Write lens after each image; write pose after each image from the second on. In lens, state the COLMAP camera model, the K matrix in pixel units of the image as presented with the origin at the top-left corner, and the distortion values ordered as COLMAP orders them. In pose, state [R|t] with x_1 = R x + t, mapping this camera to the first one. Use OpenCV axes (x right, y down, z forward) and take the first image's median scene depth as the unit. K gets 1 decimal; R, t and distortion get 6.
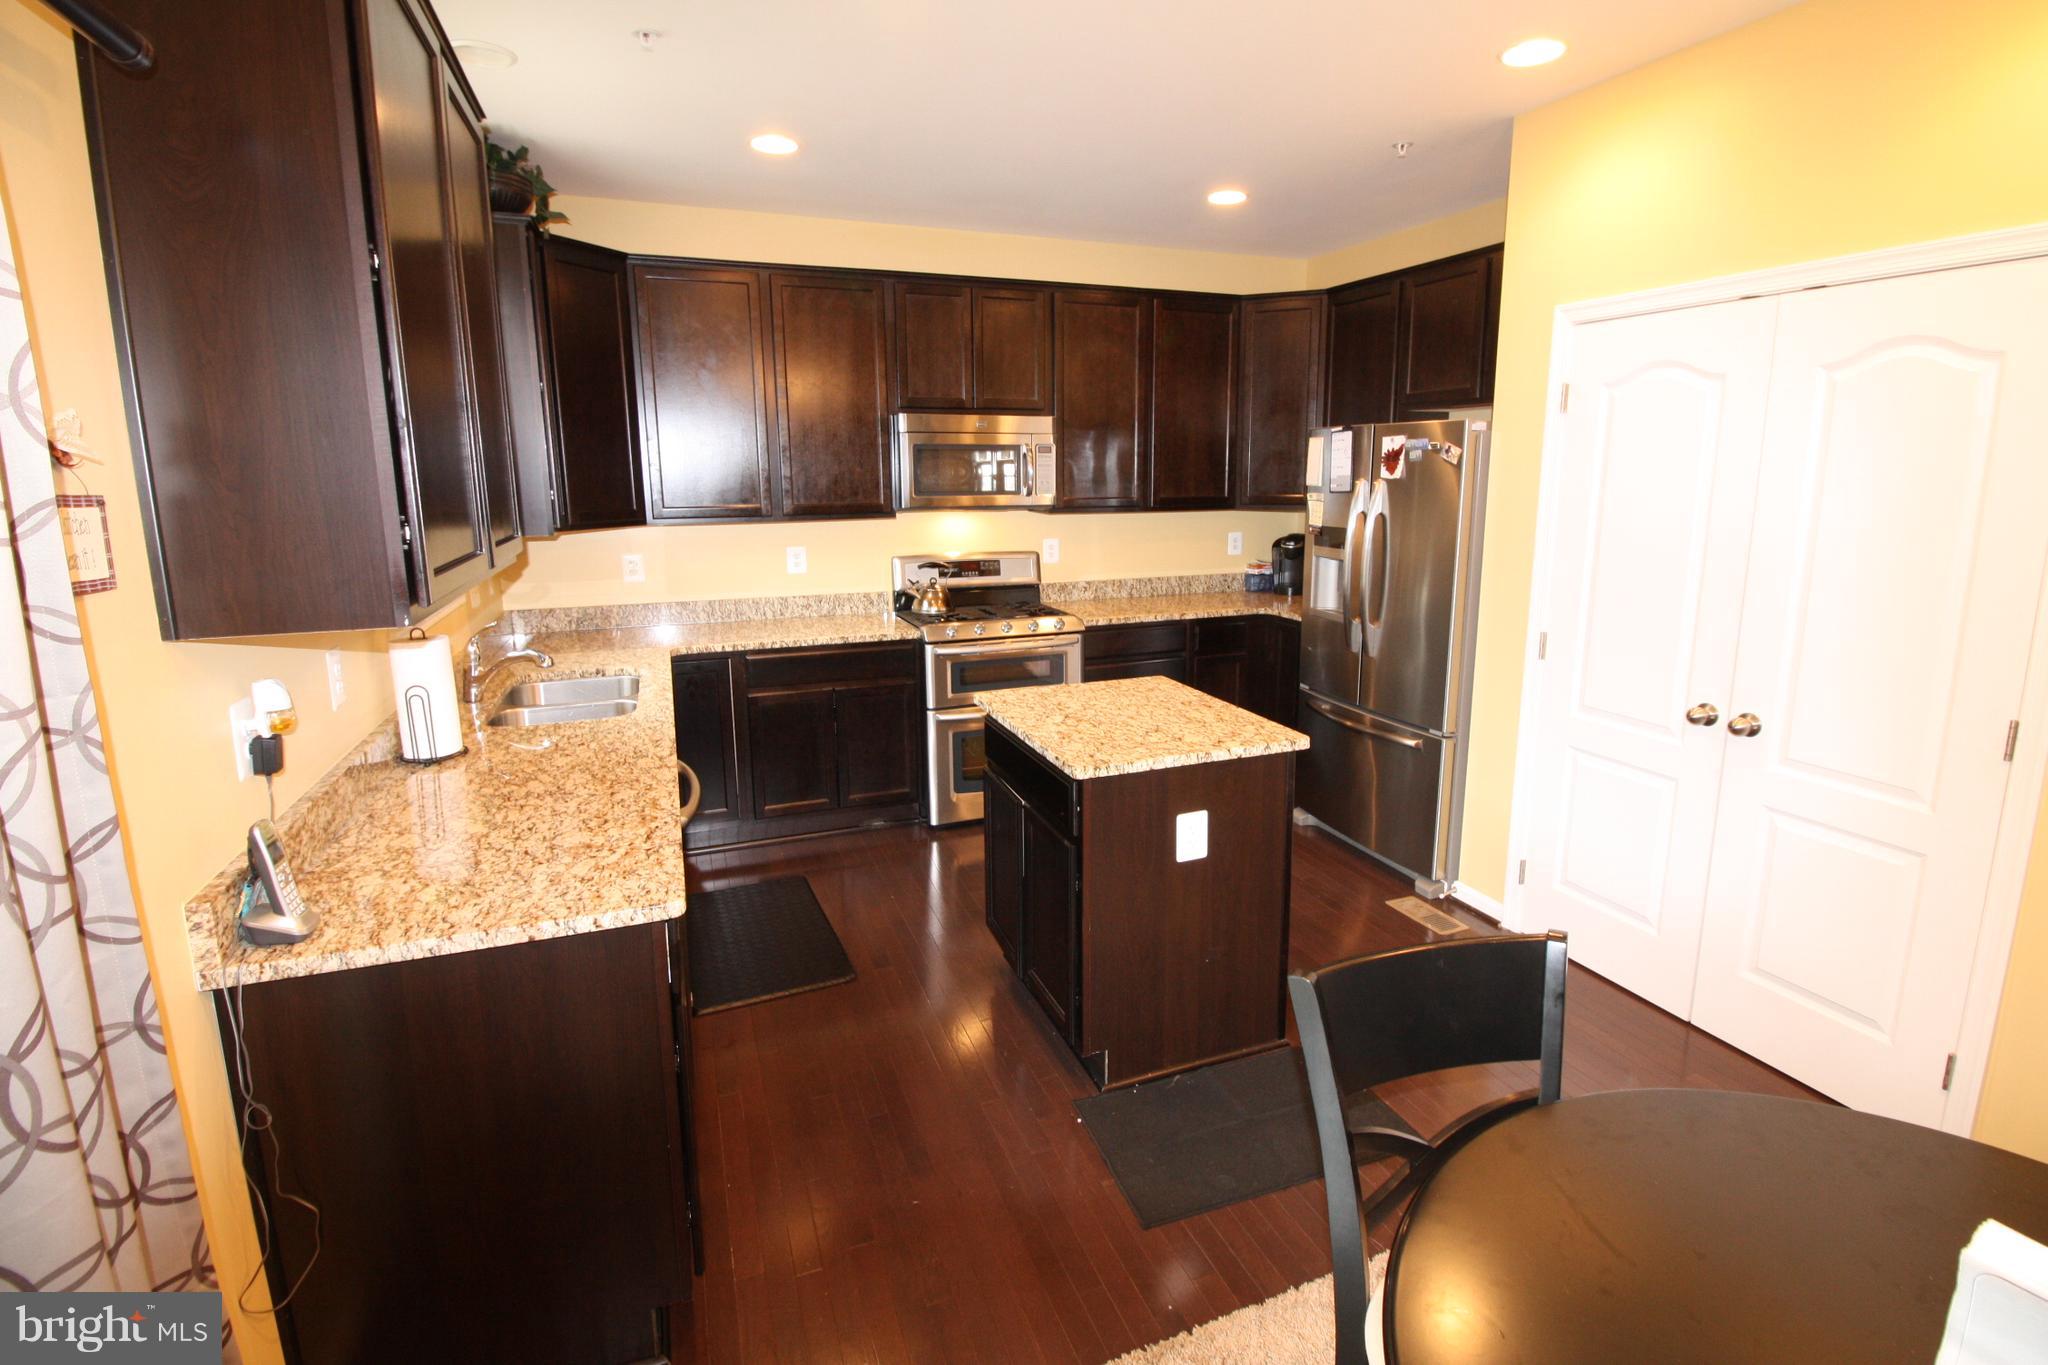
lens RADIAL K [[965.3, 0, 1048.0], [0, 965.3, 635.3], [0, 0, 1]] dist [-0.004503, -0.008419]
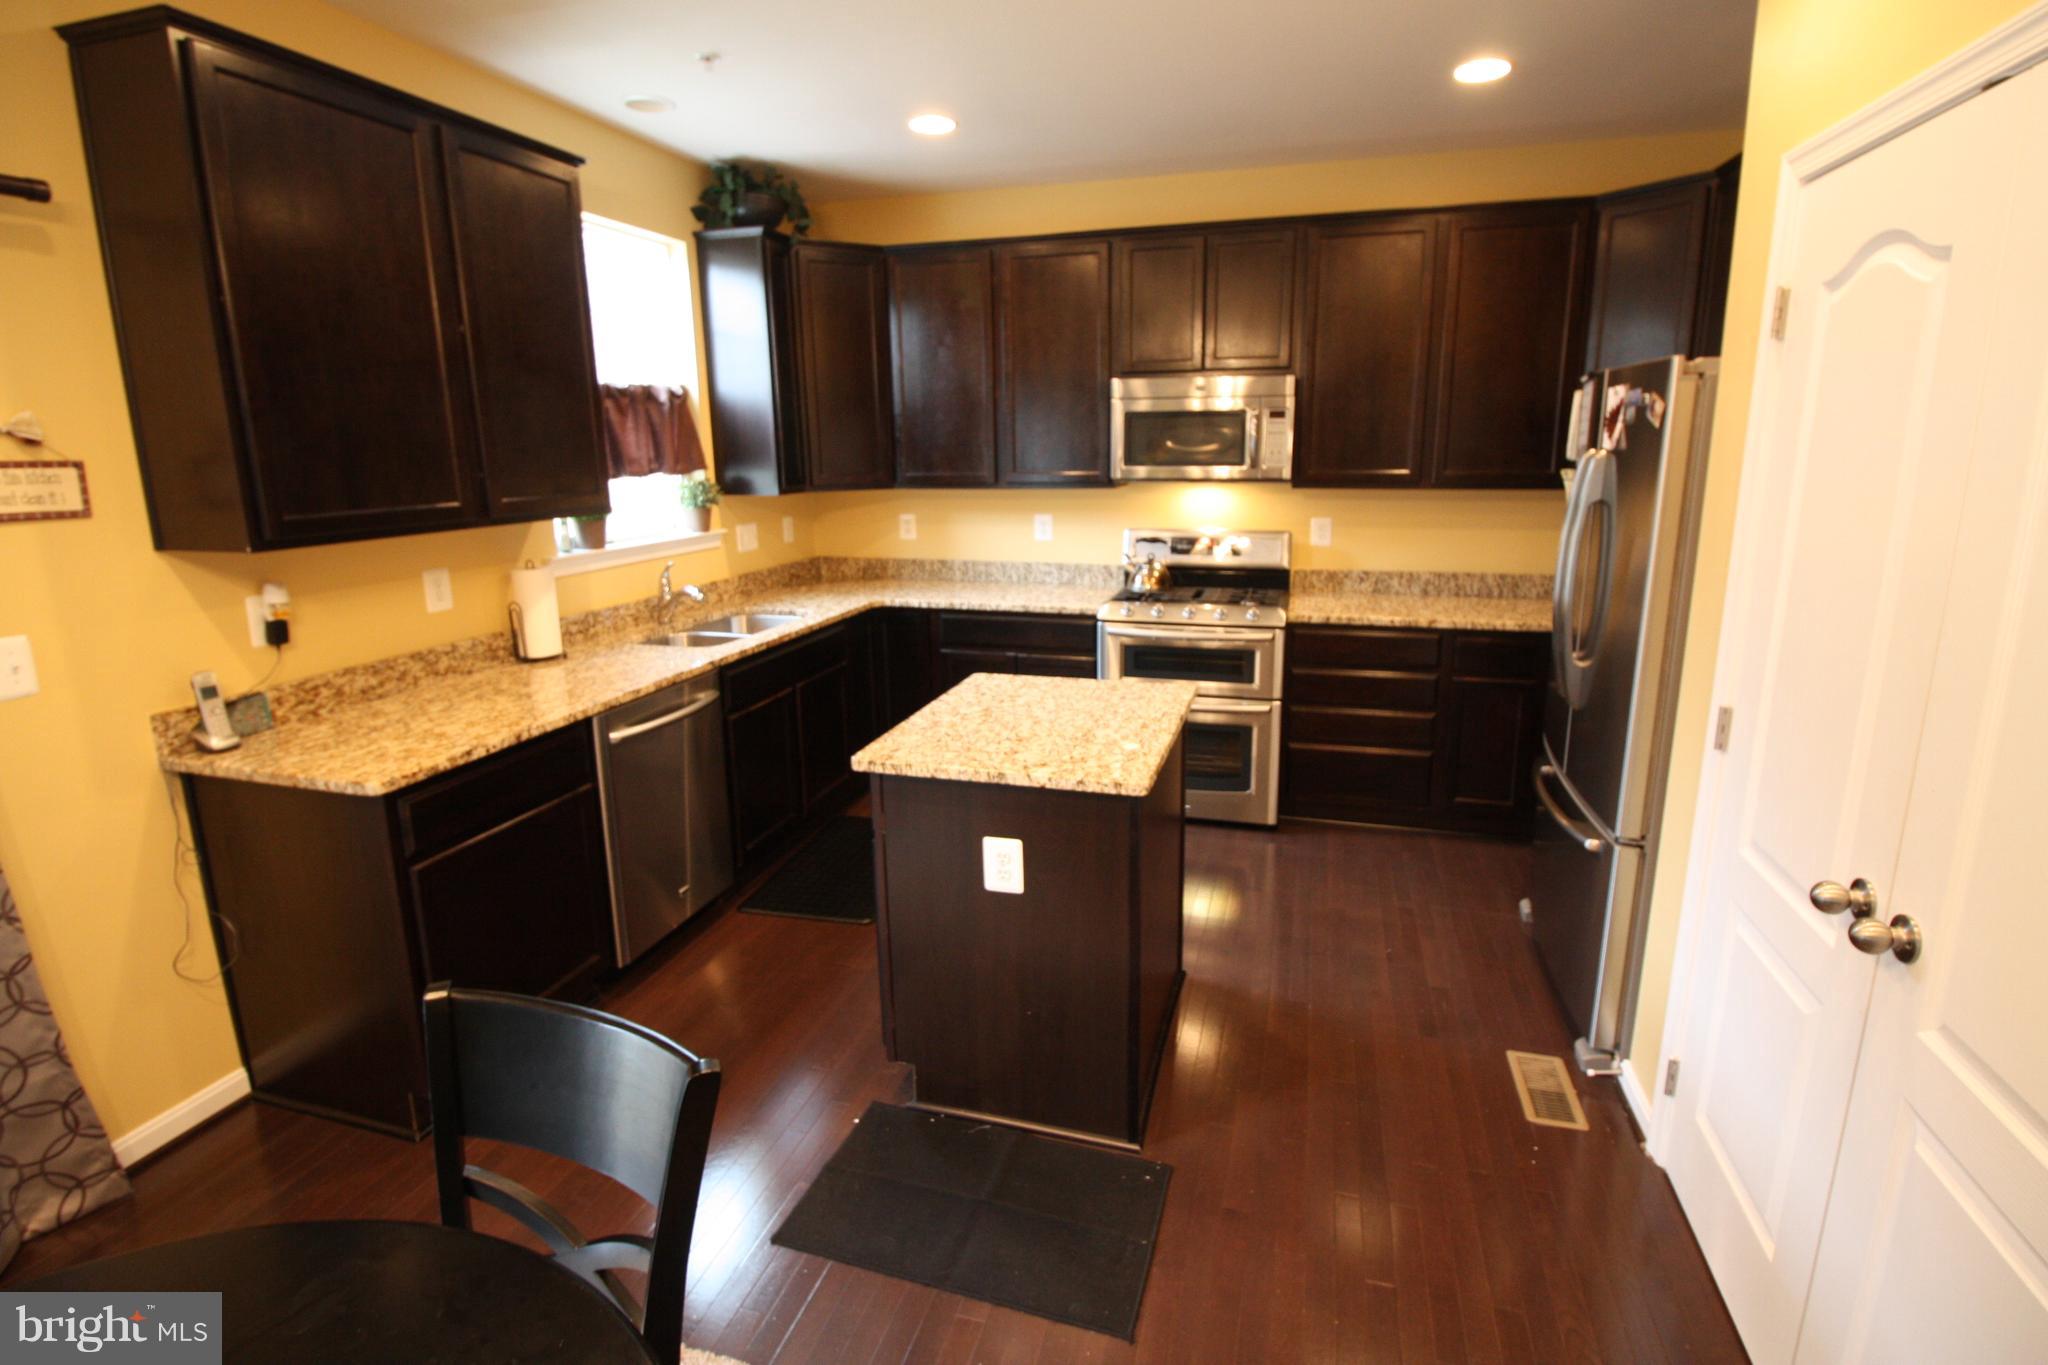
lens RADIAL K [[965.3, 0, 1043.9], [0, 965.3, 637.8], [0, 0, 1]] dist [-0.004503, -0.008419]
pose [[0.793618, 0.118538, -0.596757, 0.389472], [-0.097754, 0.992937, 0.067233, -0.032544], [0.600512, 0.004979, 0.799600, 0.190914]]
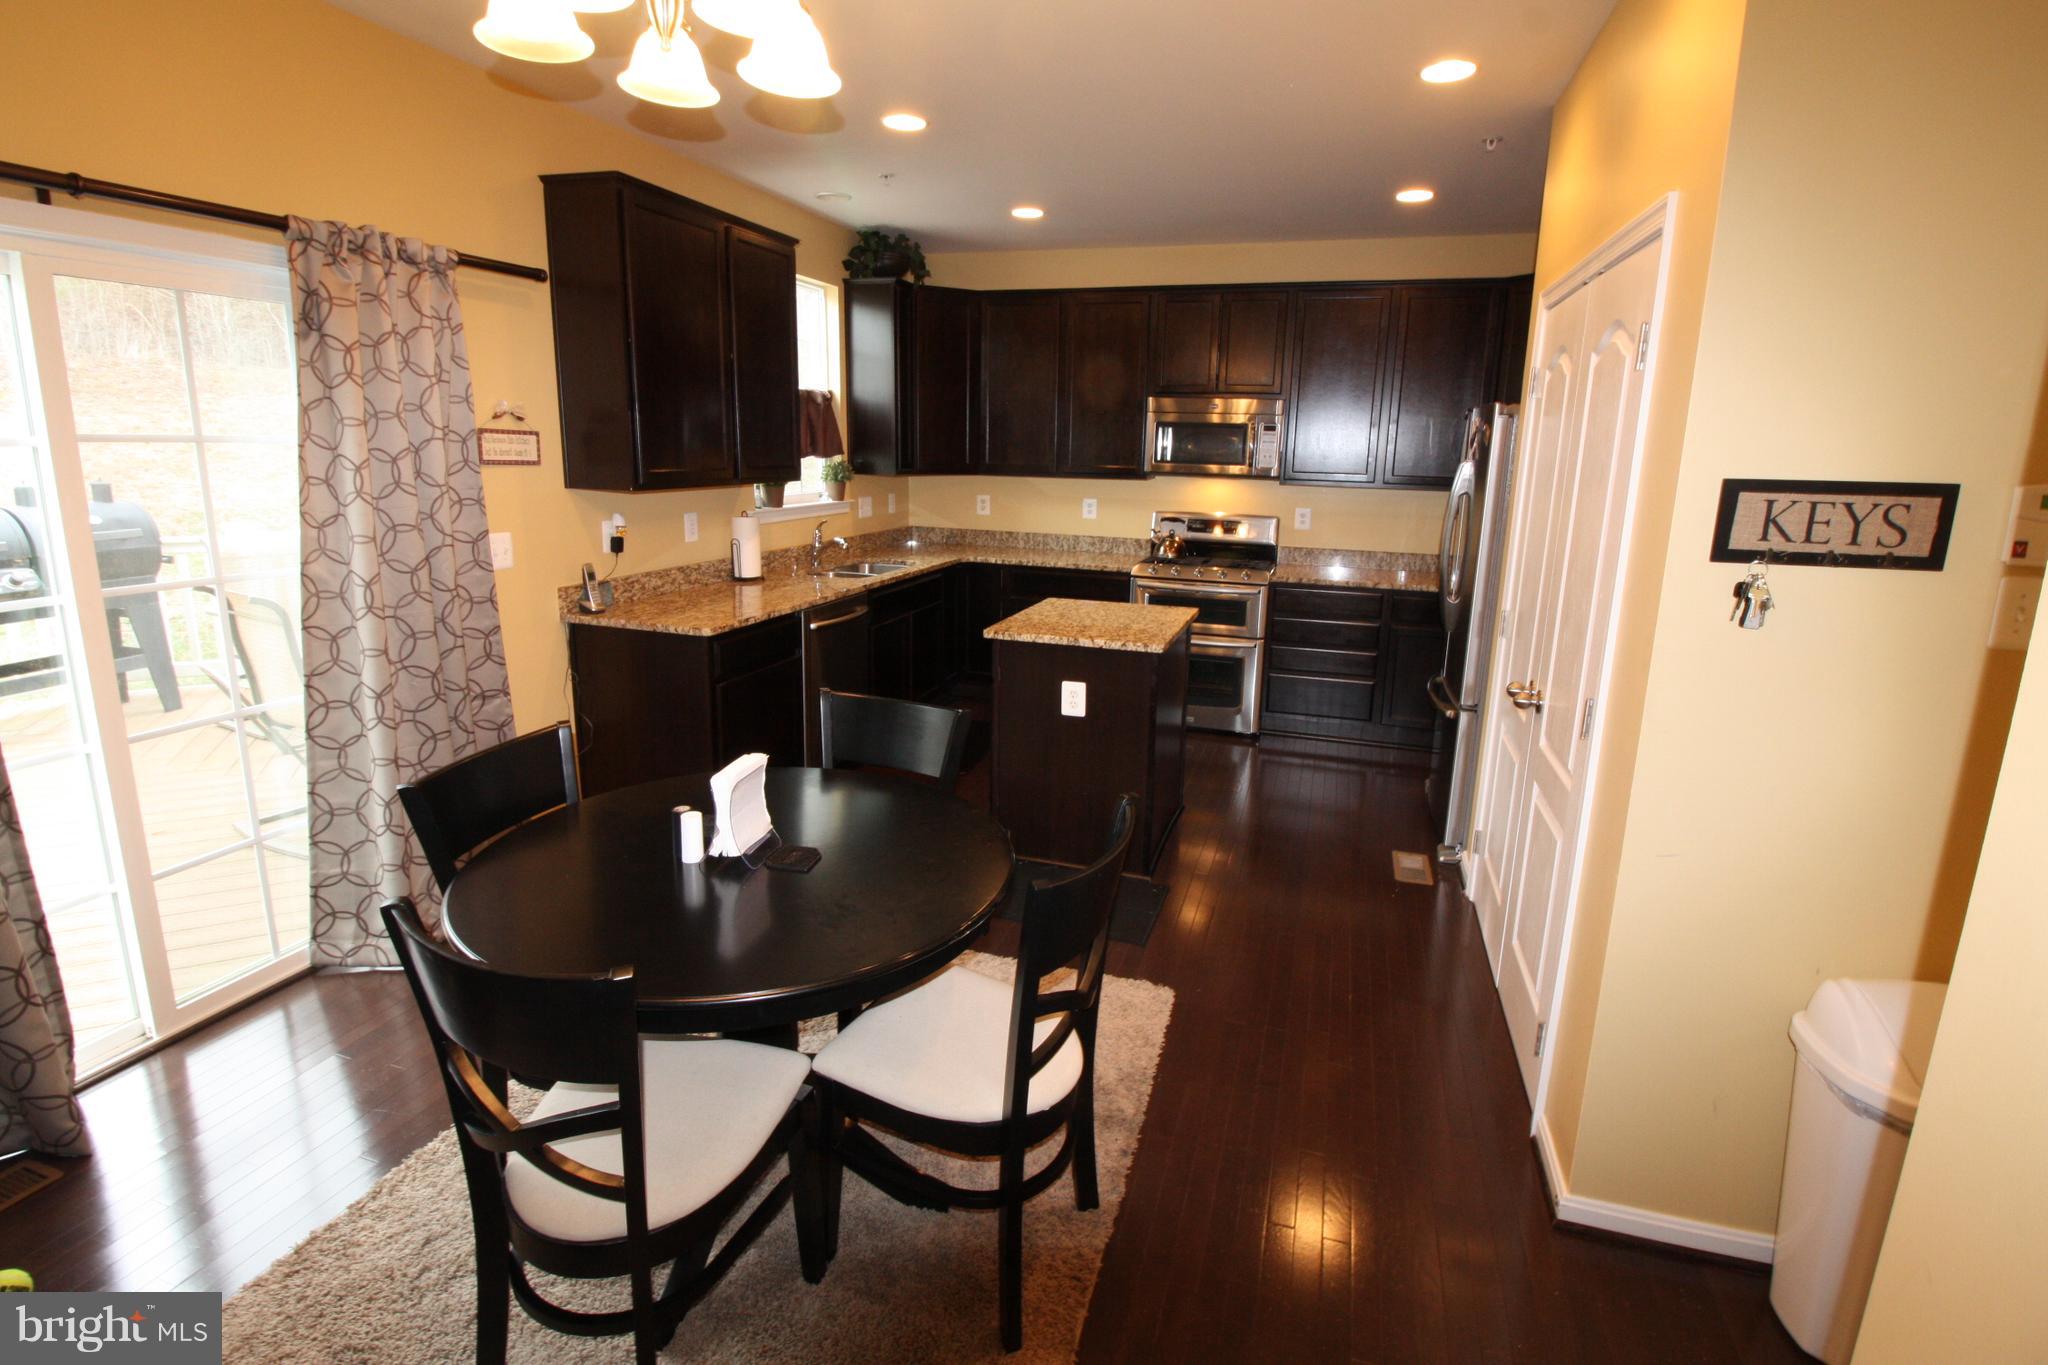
lens RADIAL K [[965.3, 0, 1044.2], [0, 965.3, 633.6], [0, 0, 1]] dist [-0.004503, -0.008419]
pose [[0.776712, 0.146345, -0.612619, 0.563815], [-0.135580, 0.988679, 0.064284, 0.016359], [0.615091, 0.033129, 0.787760, -0.086186]]
